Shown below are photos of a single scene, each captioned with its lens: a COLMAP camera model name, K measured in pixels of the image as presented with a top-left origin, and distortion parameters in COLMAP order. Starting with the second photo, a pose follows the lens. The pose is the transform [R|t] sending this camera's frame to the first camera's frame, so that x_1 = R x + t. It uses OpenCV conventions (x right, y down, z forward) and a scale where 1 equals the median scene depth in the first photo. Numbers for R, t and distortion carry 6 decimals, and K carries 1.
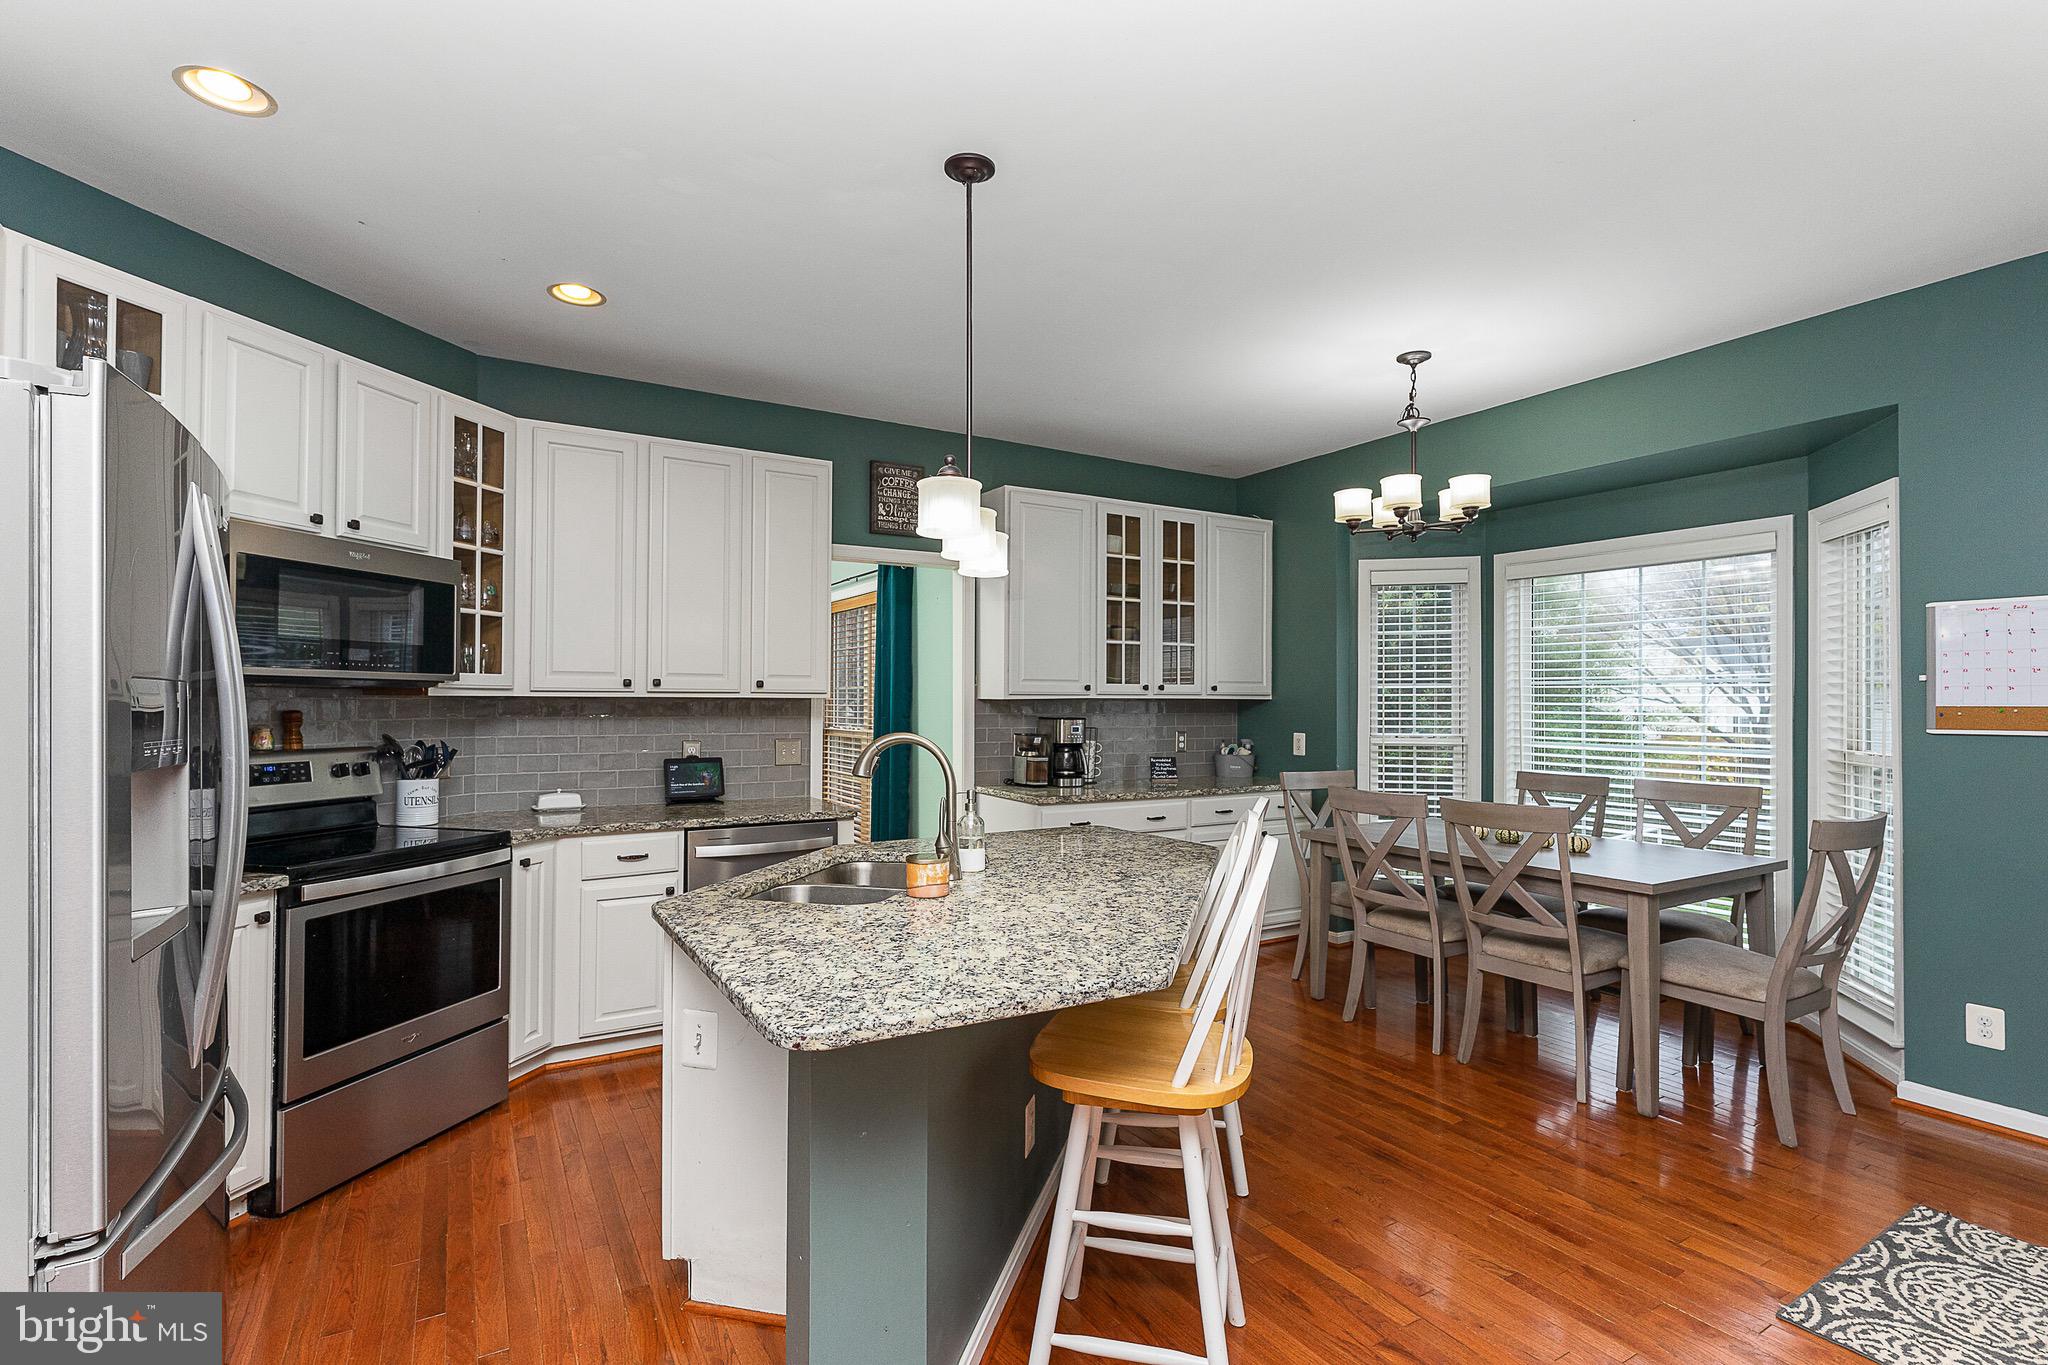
lens RADIAL K [[973.2, 0, 1026.9], [0, 973.2, 691.6], [0, 0, 1]] dist [-0.001440, -0.000445]
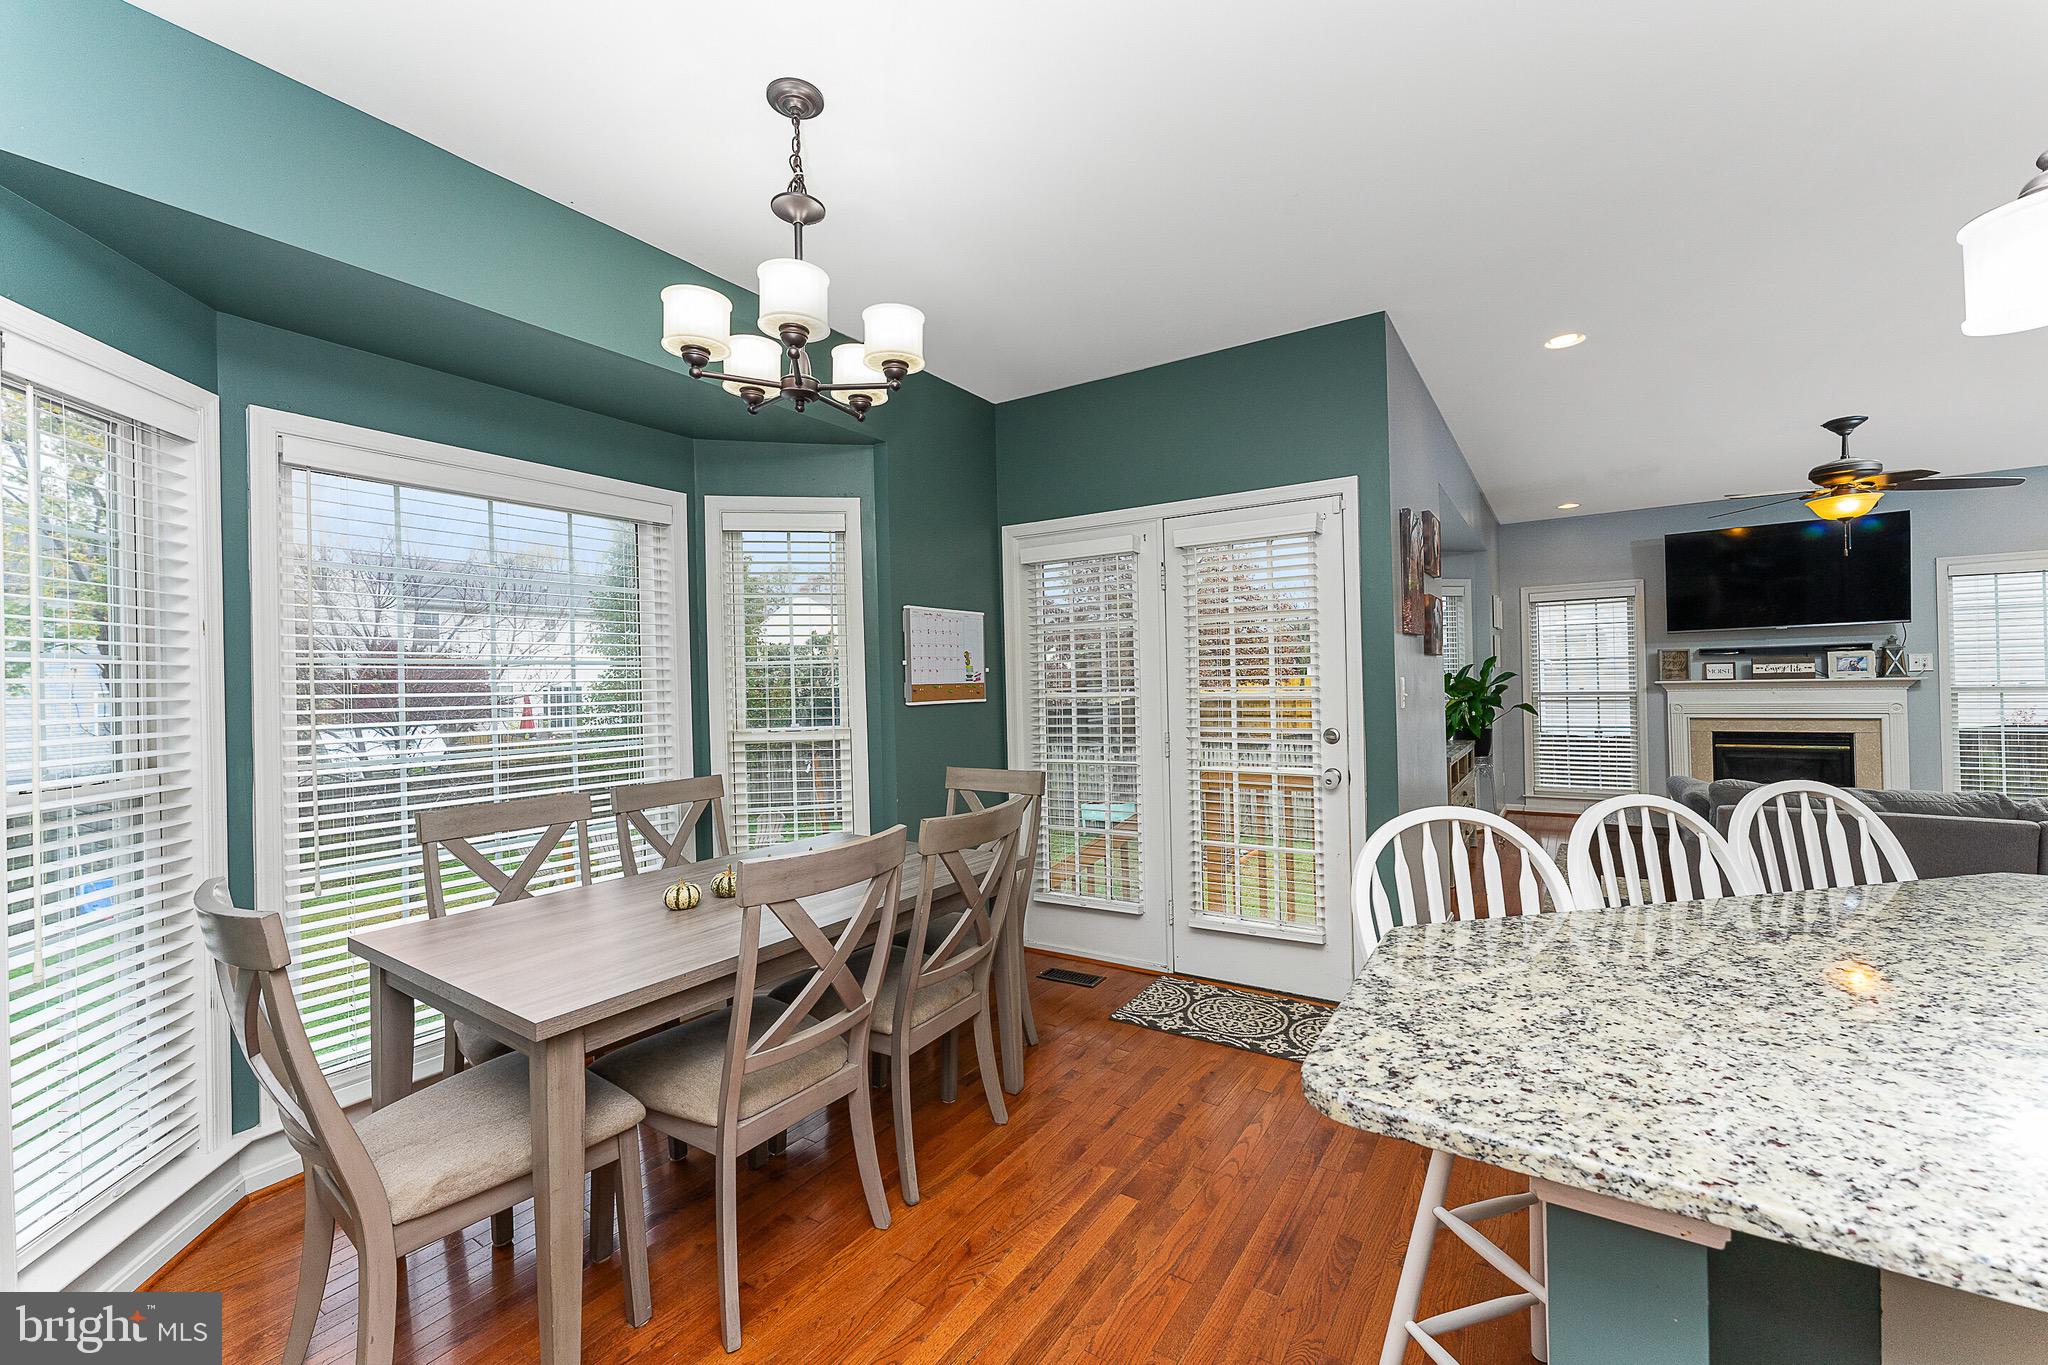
lens RADIAL K [[822.7, 0, 1026.8], [0, 822.7, 678.2], [0, 0, 1]] dist [0.001103, -0.000013]
pose [[-0.435056, 0.010014, 0.900348, -0.104180], [0.009727, 0.999932, -0.006422, 0.011764], [-0.900351, 0.005963, -0.435124, 1.035547]]
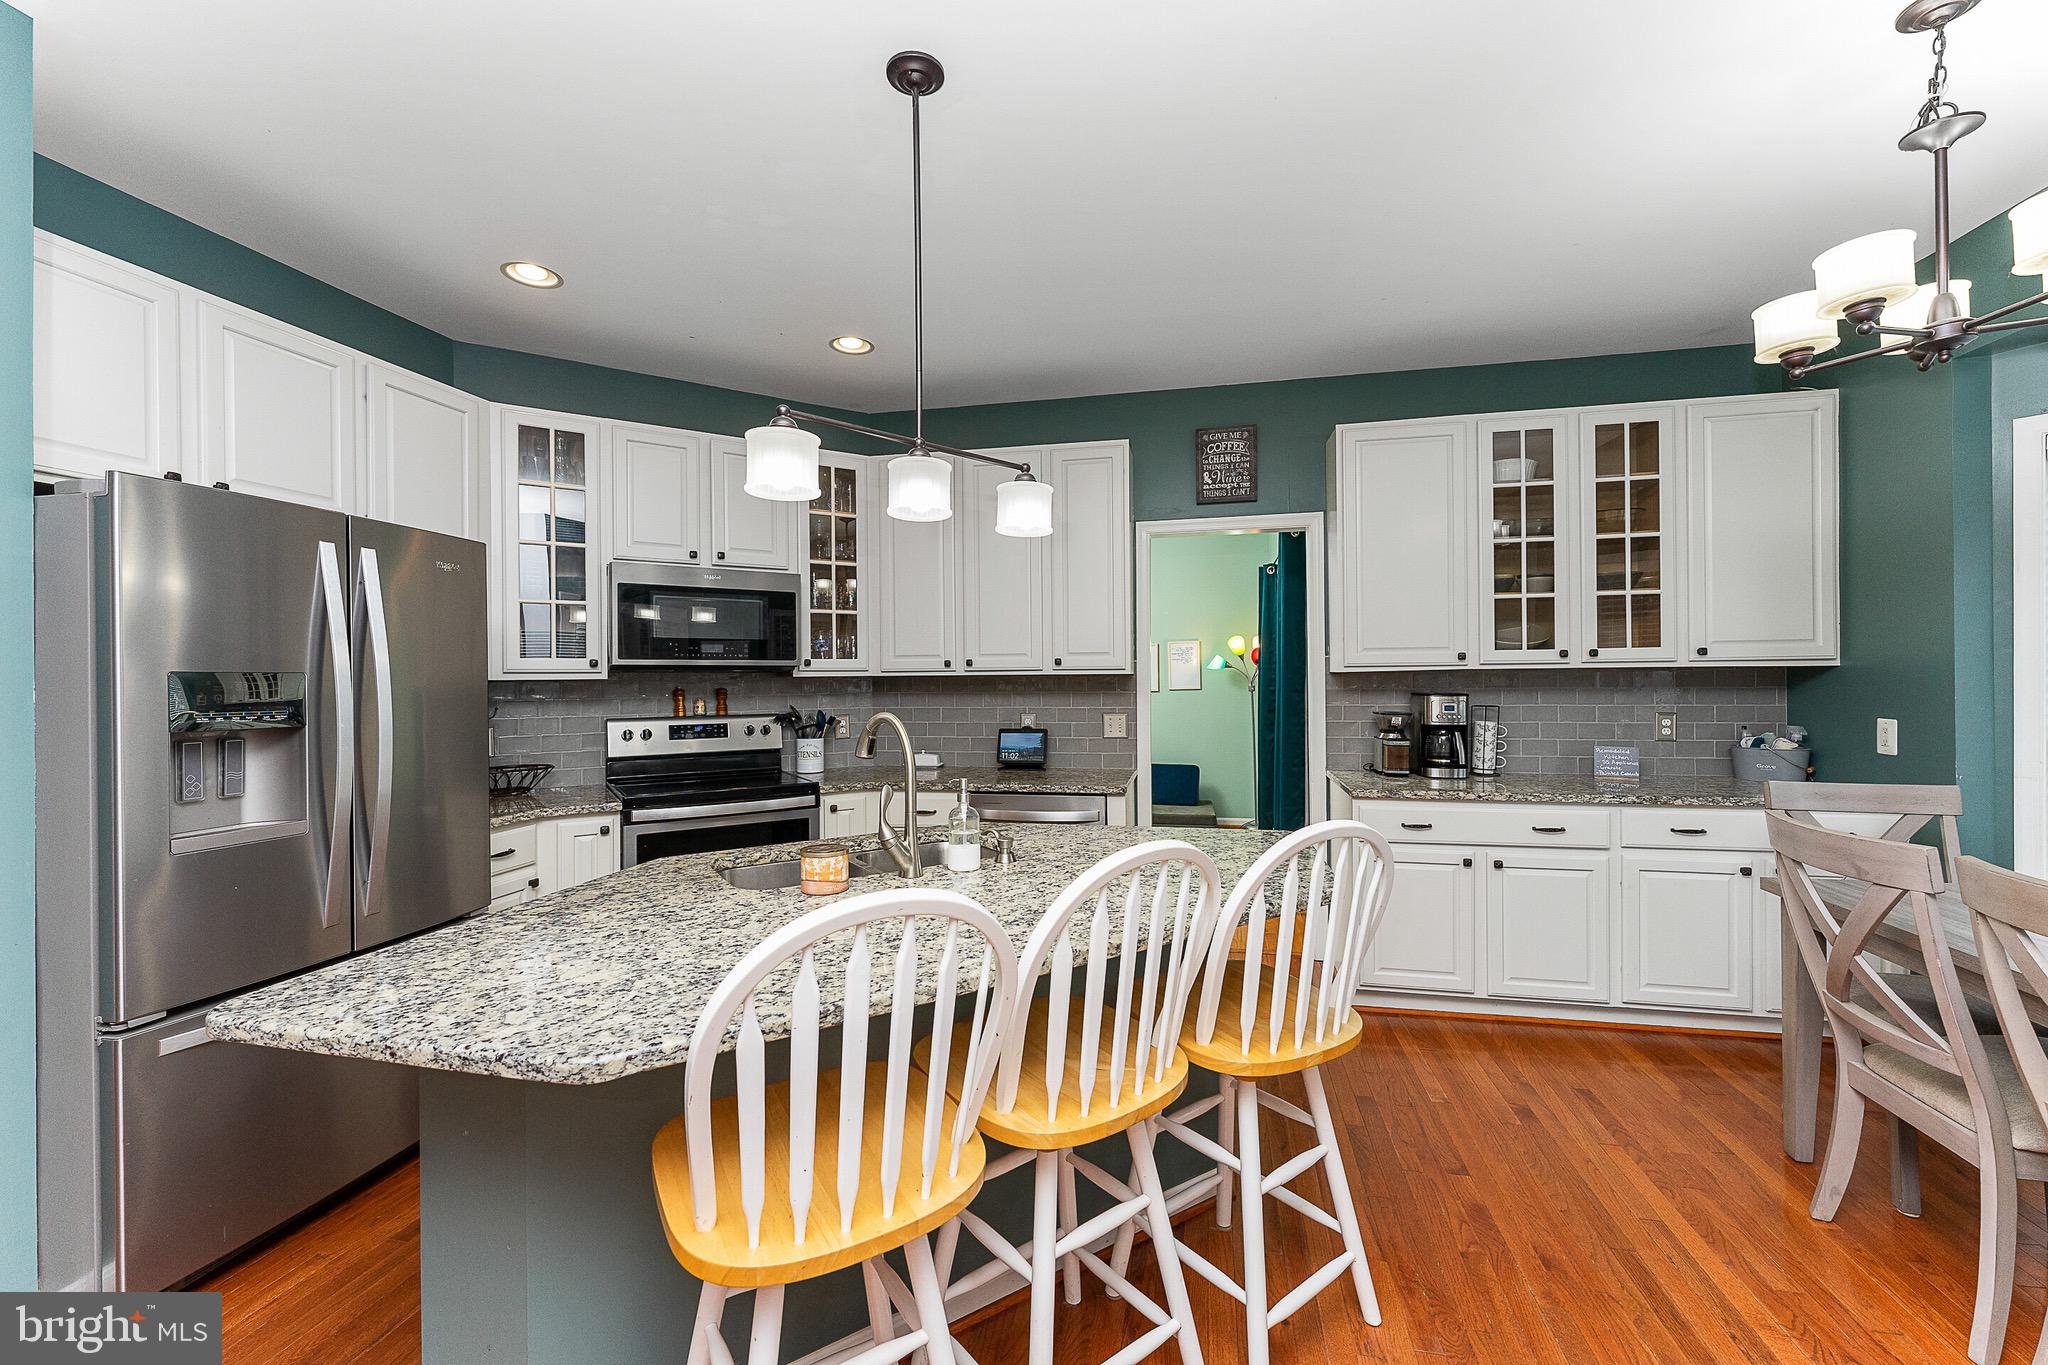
lens RADIAL K [[822.7, 0, 1026.8], [0, 822.7, 678.2], [0, 0, 1]] dist [0.001103, -0.000013]
pose [[0.729220, -0.009145, -0.684218, 0.322159], [0.018303, 0.999814, 0.006143, 0.004226], [0.684034, -0.017003, 0.729252, 0.320155]]
